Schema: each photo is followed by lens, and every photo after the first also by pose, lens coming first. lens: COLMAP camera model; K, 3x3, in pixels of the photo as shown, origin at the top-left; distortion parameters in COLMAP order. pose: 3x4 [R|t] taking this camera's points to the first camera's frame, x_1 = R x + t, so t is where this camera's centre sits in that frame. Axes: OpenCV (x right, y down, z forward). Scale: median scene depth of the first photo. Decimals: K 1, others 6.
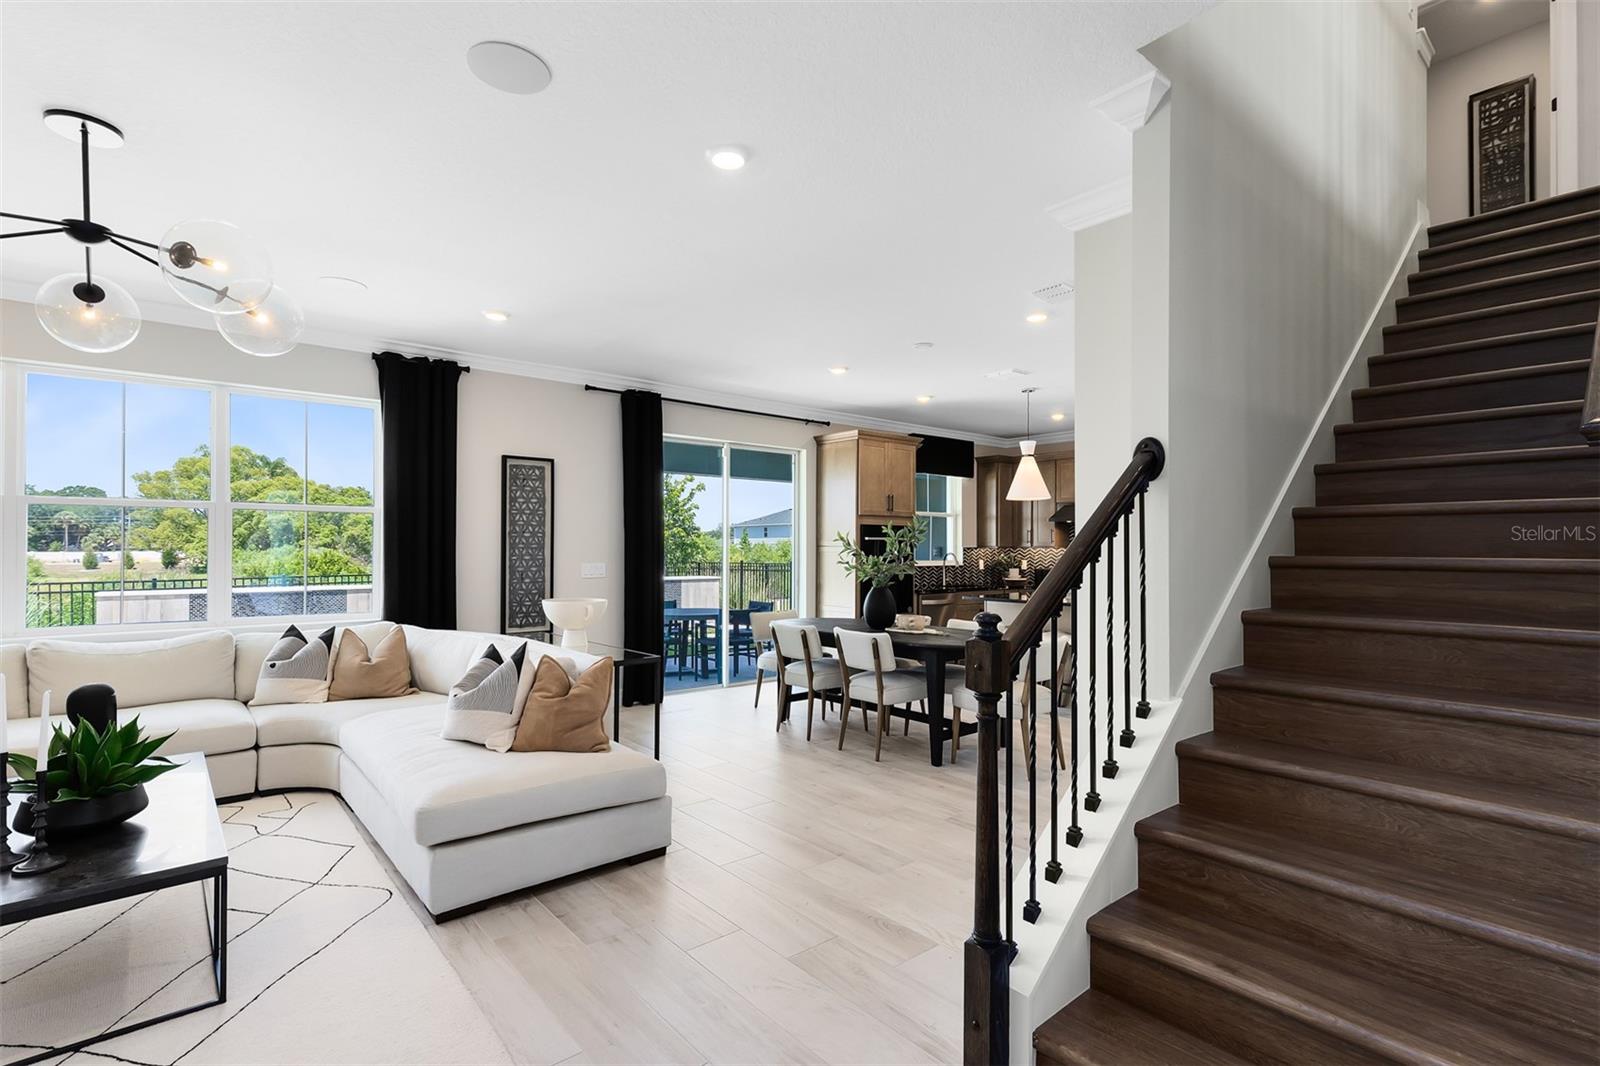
lens RADIAL K [[753.0, 0, 802.7], [0, 753.0, 540.2], [0, 0, 1]] dist [0.007092, -0.000424]
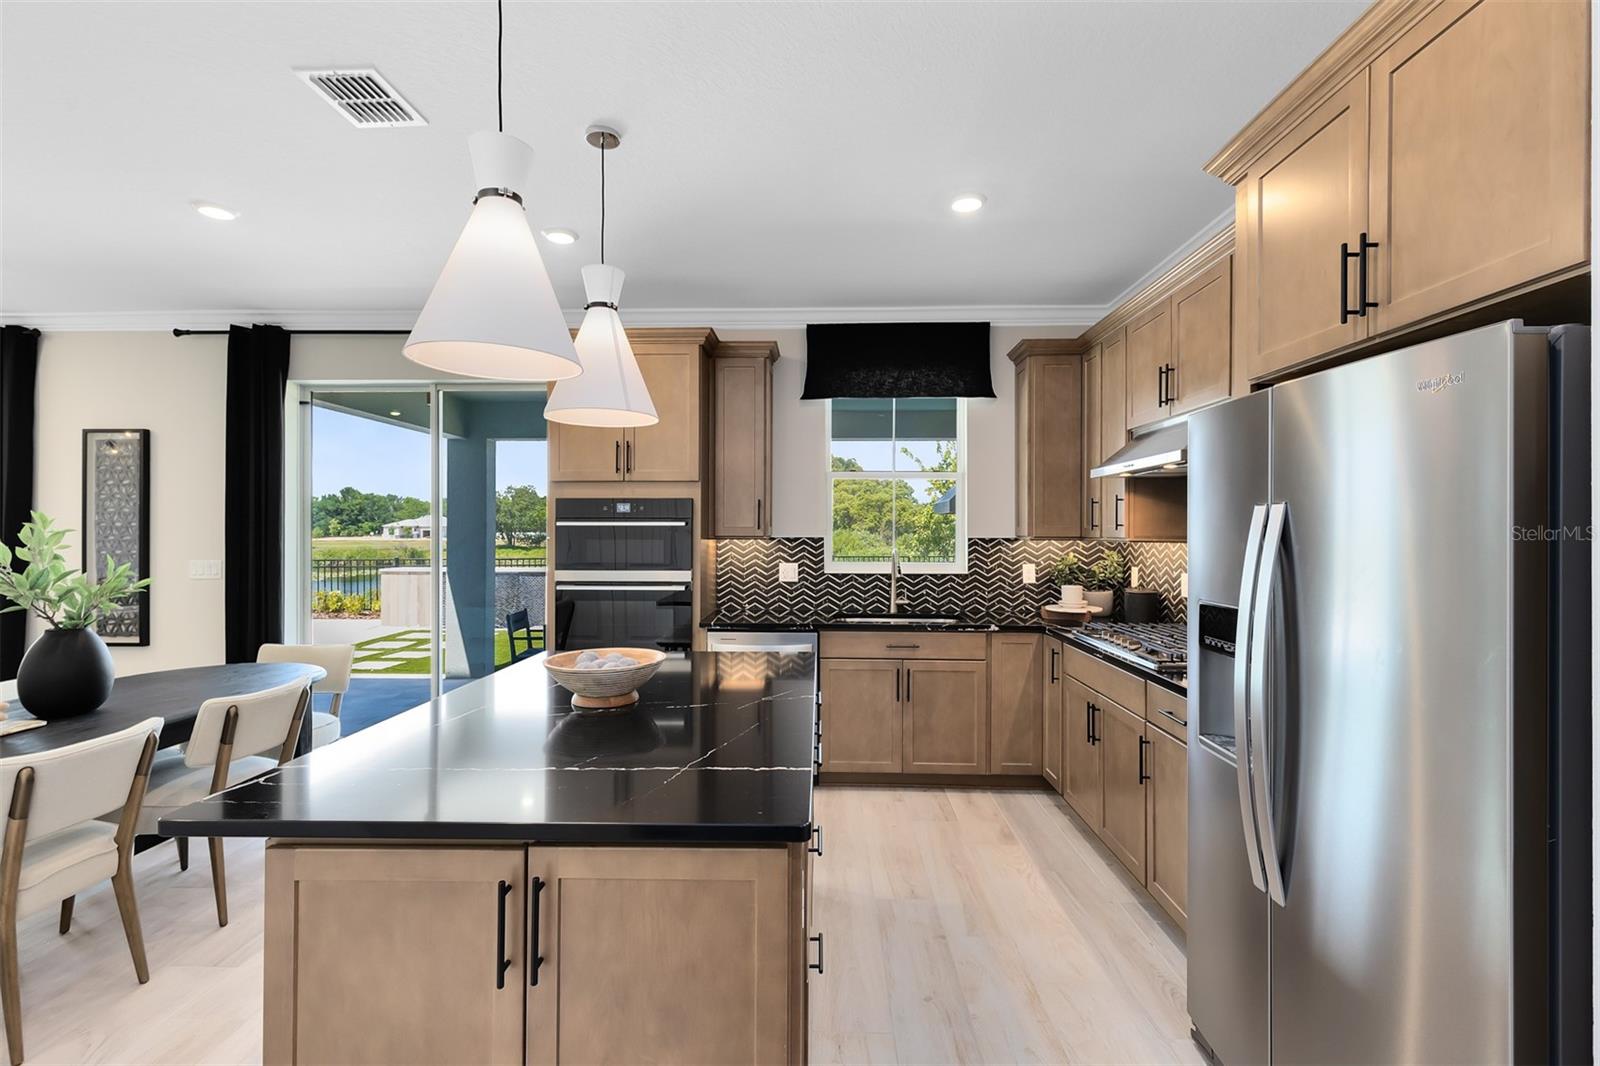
lens RADIAL K [[718.6, 0, 806.4], [0, 718.6, 531.4], [0, 0, 1]] dist [0.000967, 0.000110]
pose [[0.749328, 0.000425, -0.662198, 0.687544], [0.007840, 0.999924, 0.009514, -0.000657], [0.662152, -0.012321, 0.749268, 0.875070]]
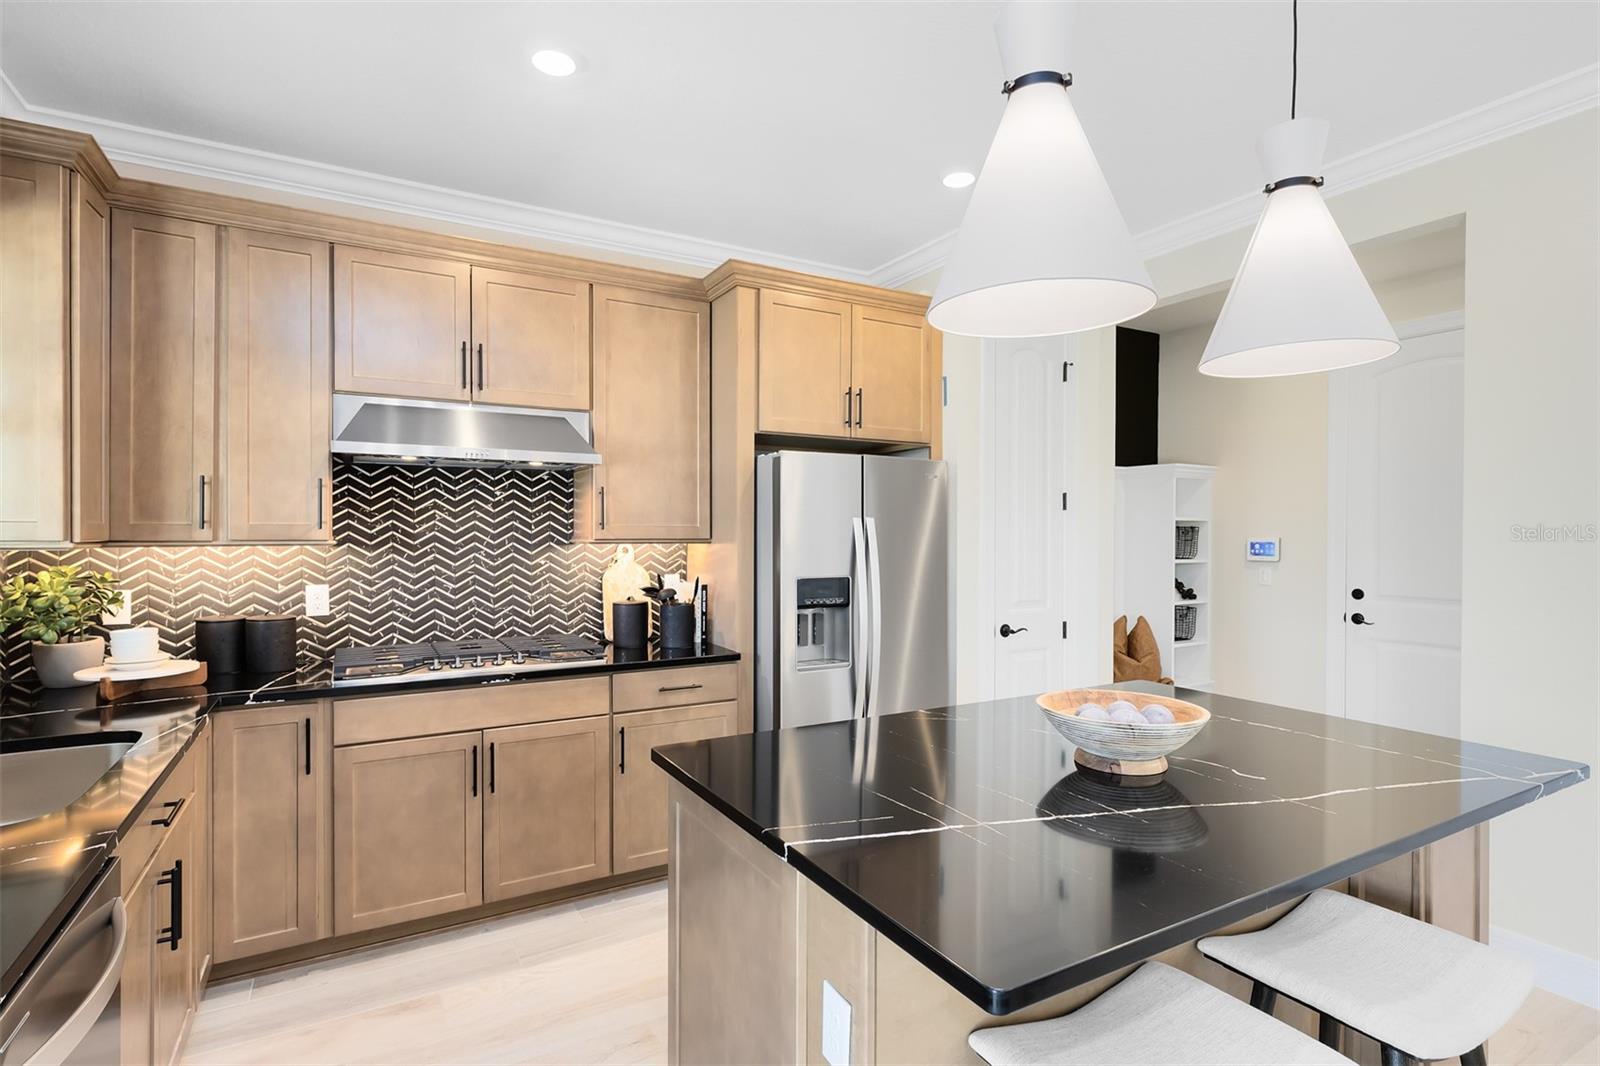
lens RADIAL K [[790.5, 0, 802.8], [0, 790.5, 539.2], [0, 0, 1]] dist [0.000200, -0.000376]
pose [[0.178484, -0.012332, 0.983866, 0.095813], [-0.013898, 0.999790, 0.015053, 0.001284], [-0.983845, -0.016361, 0.178275, 1.129548]]
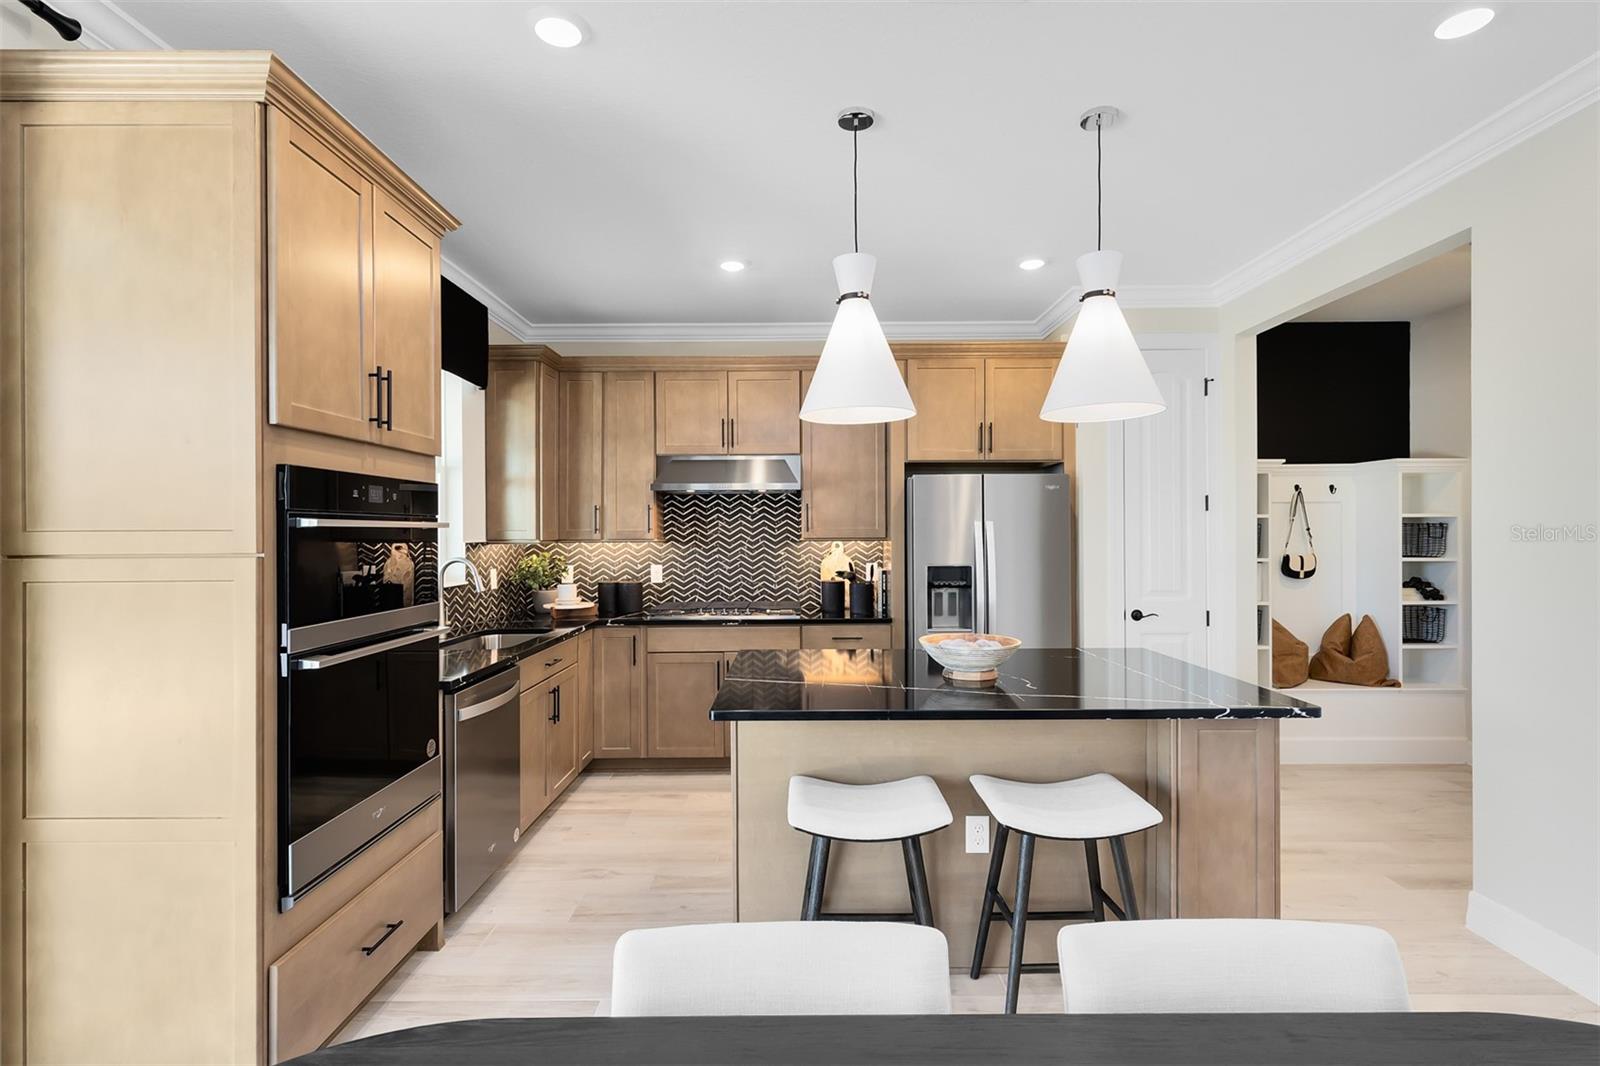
lens RADIAL K [[760.0, 0, 800.0], [0, 760.0, 533.0], [0, 0, 1]] dist [0.001834, 0.000046]
pose [[0.645962, -0.007572, 0.763332, -0.001021], [-0.001866, 0.999932, 0.011498, -0.002978], [-0.763367, -0.008851, 0.645904, 0.863792]]
